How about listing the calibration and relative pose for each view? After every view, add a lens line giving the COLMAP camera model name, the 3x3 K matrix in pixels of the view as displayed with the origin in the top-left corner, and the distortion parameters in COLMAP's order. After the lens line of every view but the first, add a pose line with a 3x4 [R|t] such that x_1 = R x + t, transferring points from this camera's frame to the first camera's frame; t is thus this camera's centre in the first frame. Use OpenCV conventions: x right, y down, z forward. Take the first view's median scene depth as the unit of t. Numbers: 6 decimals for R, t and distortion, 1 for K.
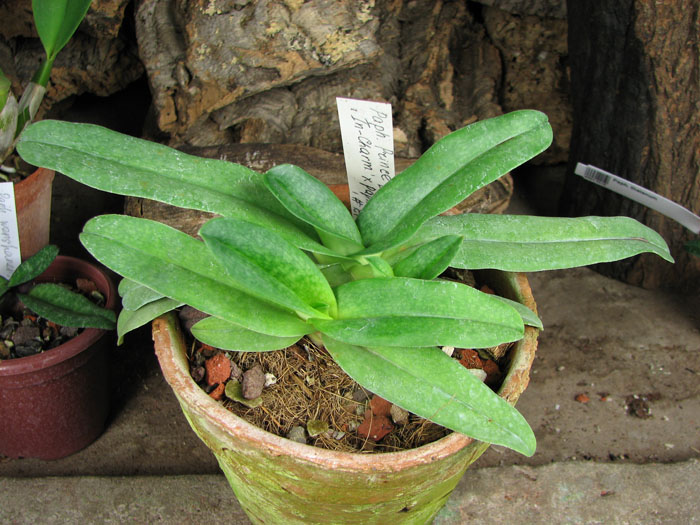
lens RADIAL K [[753.1, 0, 336.9], [0, 753.1, 287.0], [0, 0, 1]] dist [-0.204906, 0.257026]
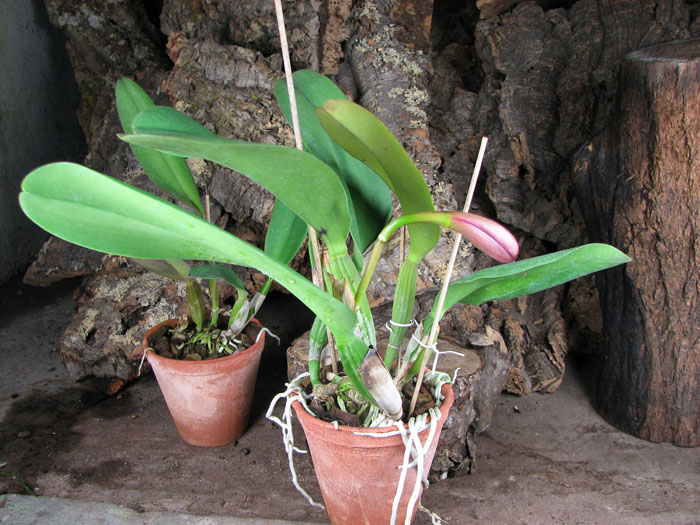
lens RADIAL K [[753.1, 0, 336.9], [0, 753.1, 287.0], [0, 0, 1]] dist [-0.204906, 0.257026]
pose [[0.982622, 0.032188, -0.182808, 0.074931], [-0.074201, 0.970853, -0.227899, 0.088989], [0.170144, 0.237503, 0.956370, -0.610850]]
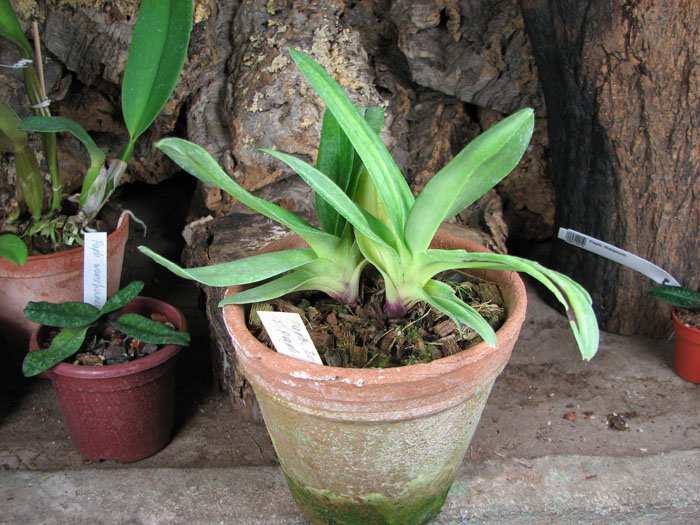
lens RADIAL K [[753.1, 0, 336.9], [0, 753.1, 287.0], [0, 0, 1]] dist [-0.204906, 0.257026]
pose [[0.999996, -0.002465, -0.001029, -0.039828], [0.002280, 0.988407, -0.151813, 0.118080], [0.001391, 0.151810, 0.988409, -0.199266]]
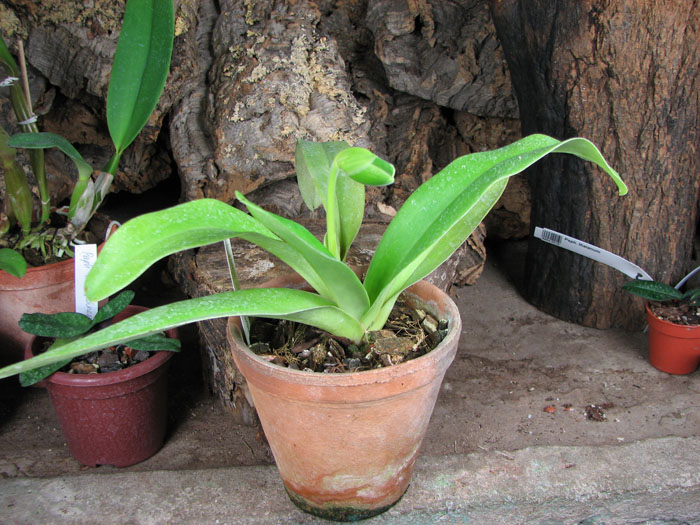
lens RADIAL K [[753.1, 0, 336.9], [0, 753.1, 287.0], [0, 0, 1]] dist [-0.204906, 0.257026]
pose [[0.999322, -0.030357, 0.020820, -0.040676], [0.033179, 0.987774, -0.152322, 0.119368], [-0.015941, 0.152909, 0.988112, -0.236489]]
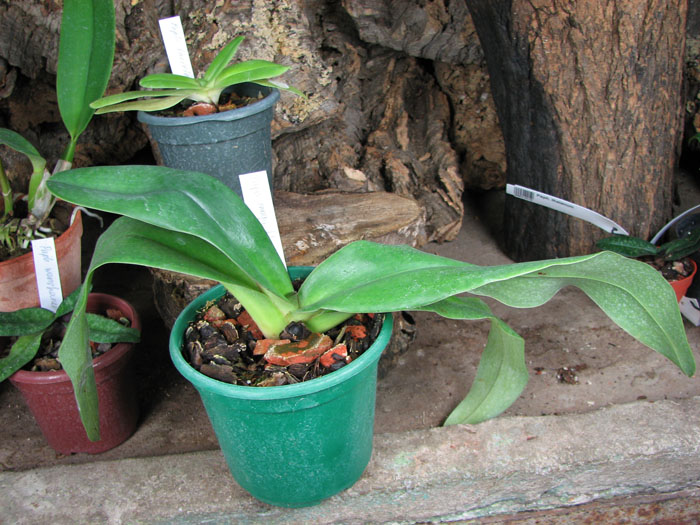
lens RADIAL K [[753.1, 0, 336.9], [0, 753.1, 287.0], [0, 0, 1]] dist [-0.204906, 0.257026]
pose [[0.996015, -0.086560, -0.021471, 0.064126], [0.085084, 0.994436, -0.062109, 0.056067], [0.026728, 0.060034, 0.997838, -0.233967]]
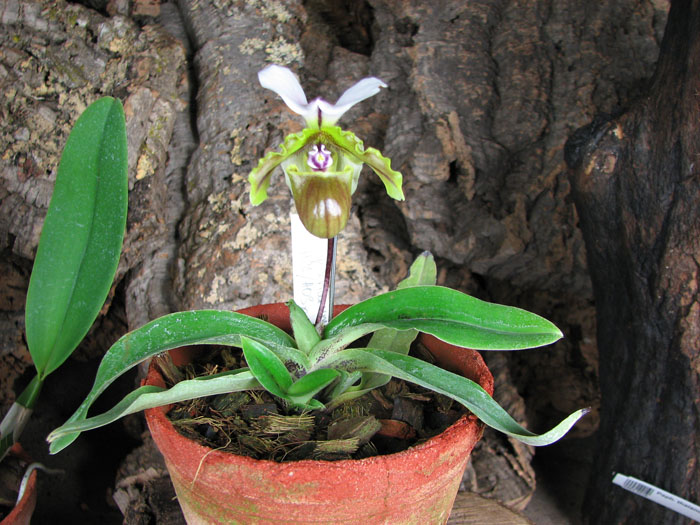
lens RADIAL K [[753.1, 0, 336.9], [0, 753.1, 287.0], [0, 0, 1]] dist [-0.204906, 0.257026]
pose [[0.997905, 0.009686, 0.063973, -0.089084], [0.005621, 0.972017, -0.234845, -0.196280], [-0.064457, 0.234712, 0.969926, 0.088121]]
